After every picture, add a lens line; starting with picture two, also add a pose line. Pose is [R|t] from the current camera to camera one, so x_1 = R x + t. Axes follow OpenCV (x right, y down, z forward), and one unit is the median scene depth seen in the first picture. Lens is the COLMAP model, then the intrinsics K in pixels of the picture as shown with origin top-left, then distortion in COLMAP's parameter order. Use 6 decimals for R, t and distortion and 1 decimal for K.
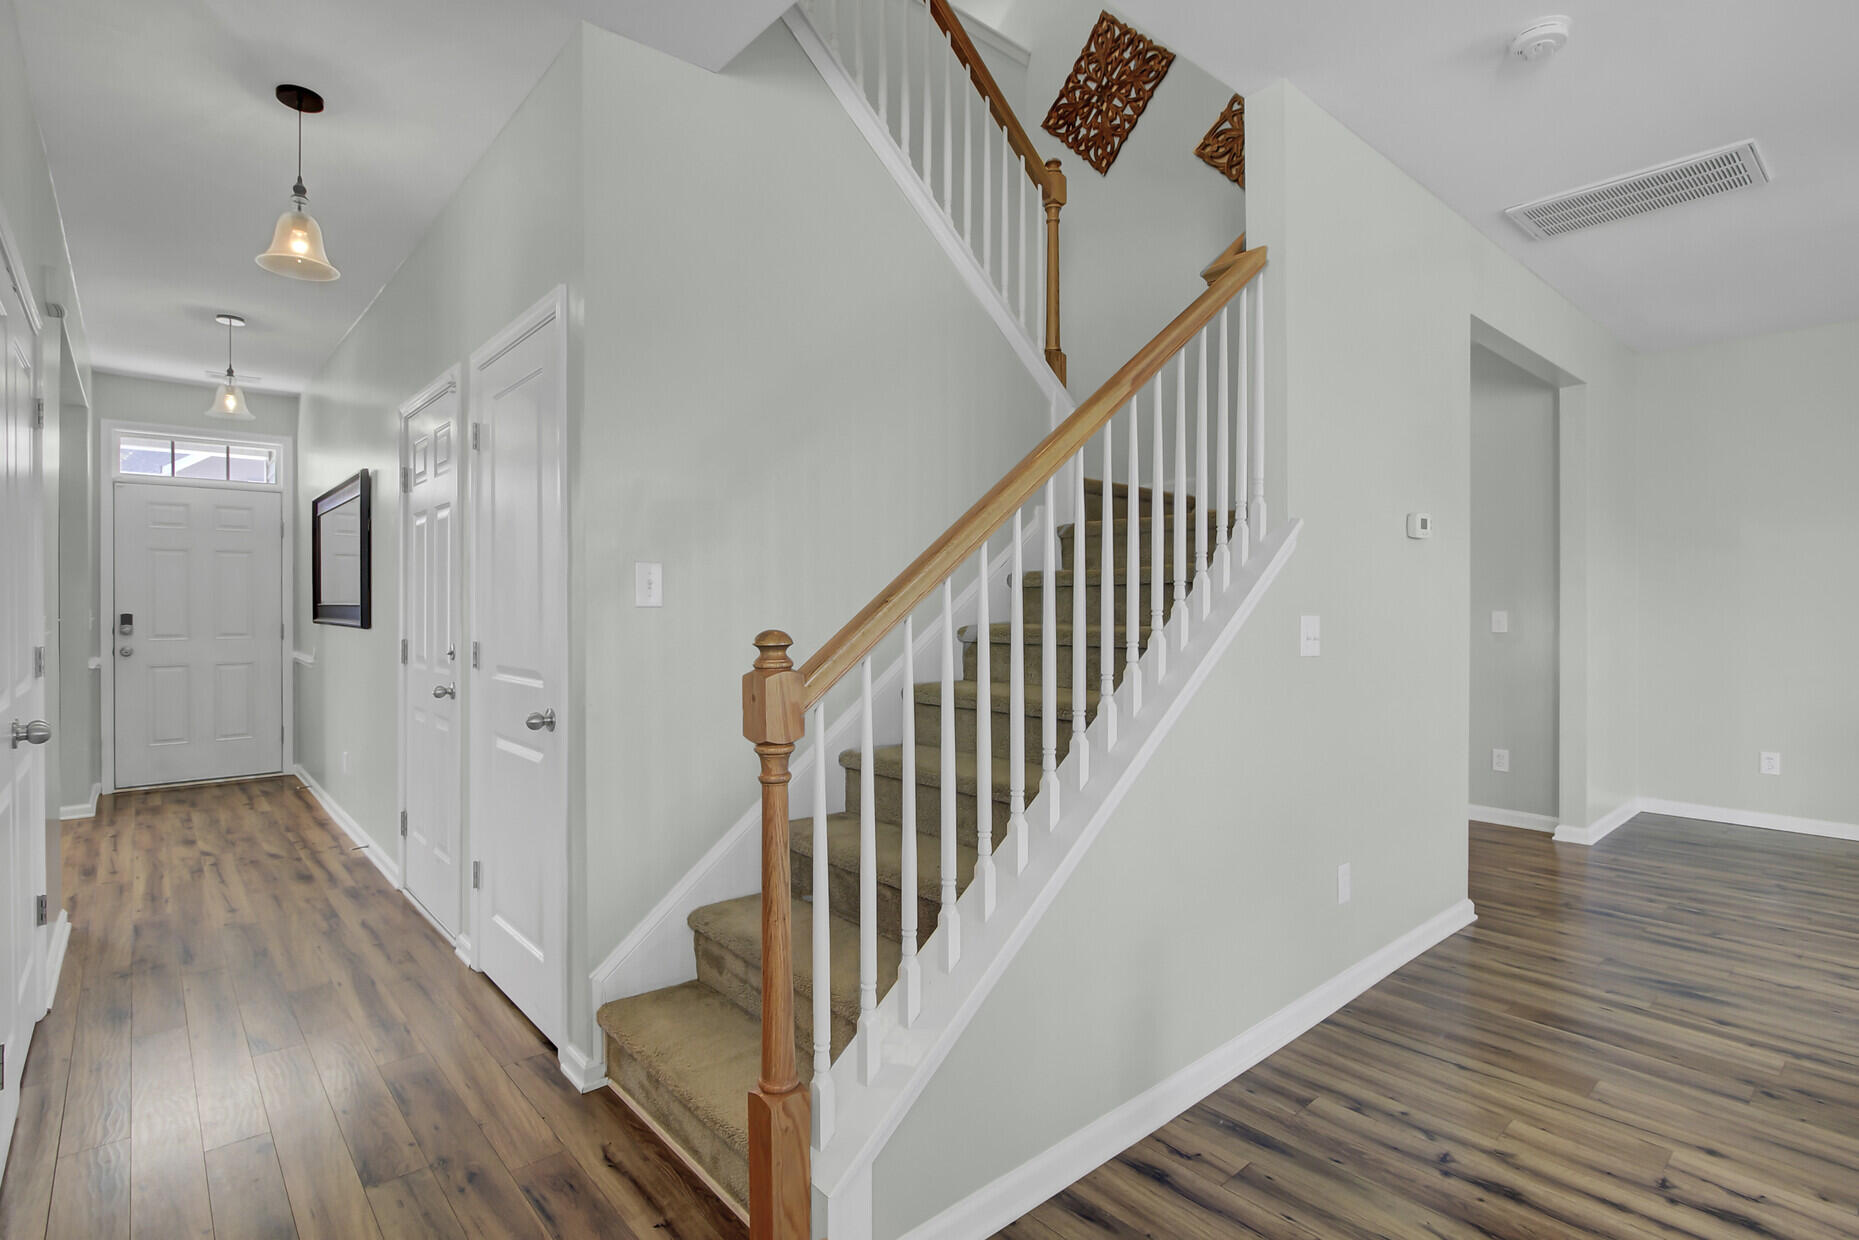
lens RADIAL K [[927.9, 0, 919.6], [0, 927.9, 618.1], [0, 0, 1]] dist [-0.002243, -0.000250]
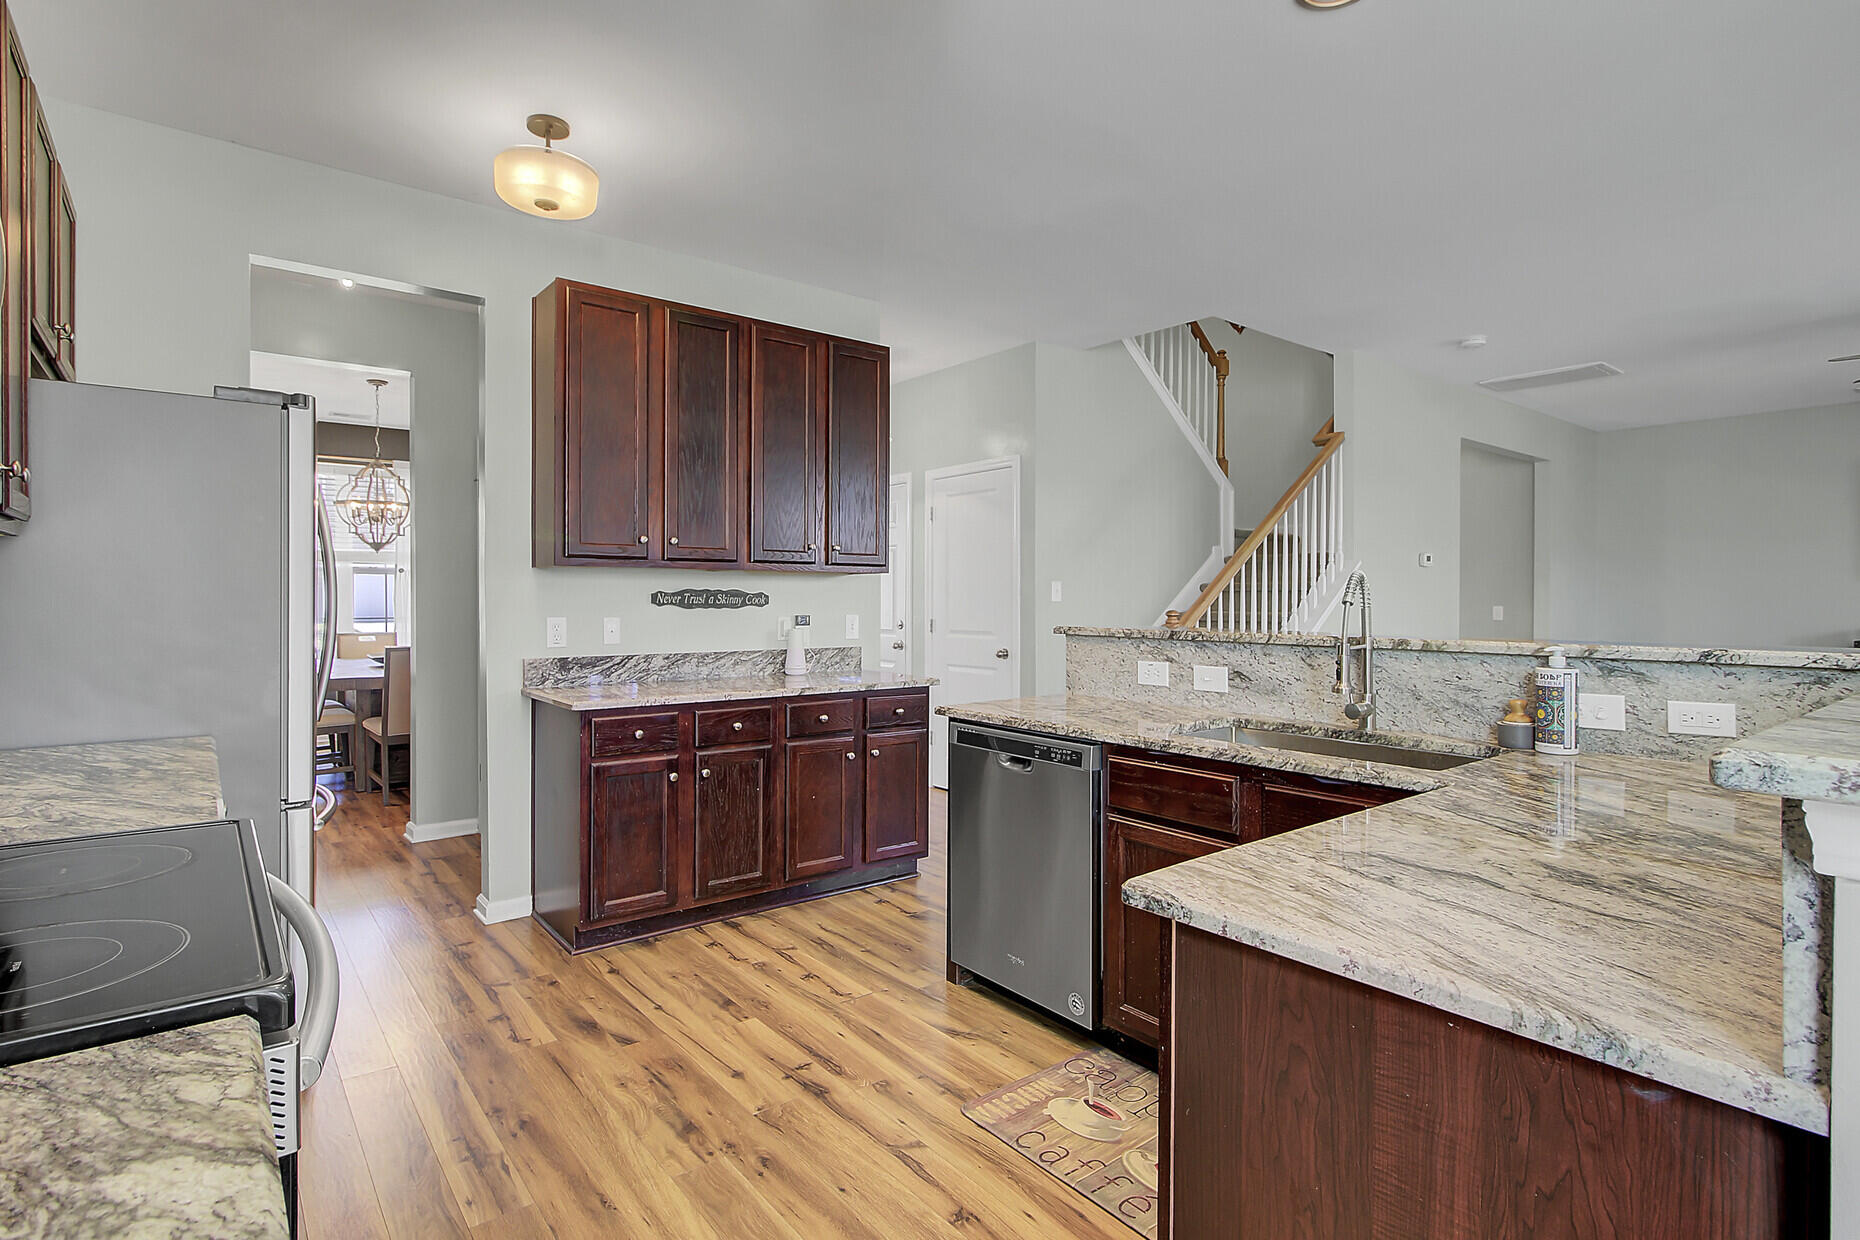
lens RADIAL K [[928.4, 0, 942.4], [0, 928.4, 609.4], [0, 0, 1]] dist [-0.002243, -0.000250]
pose [[0.998971, 0.005269, -0.045049, -0.354476], [-0.005384, 0.999983, -0.002433, 0.011457], [0.045036, 0.002673, 0.998982, -0.922034]]
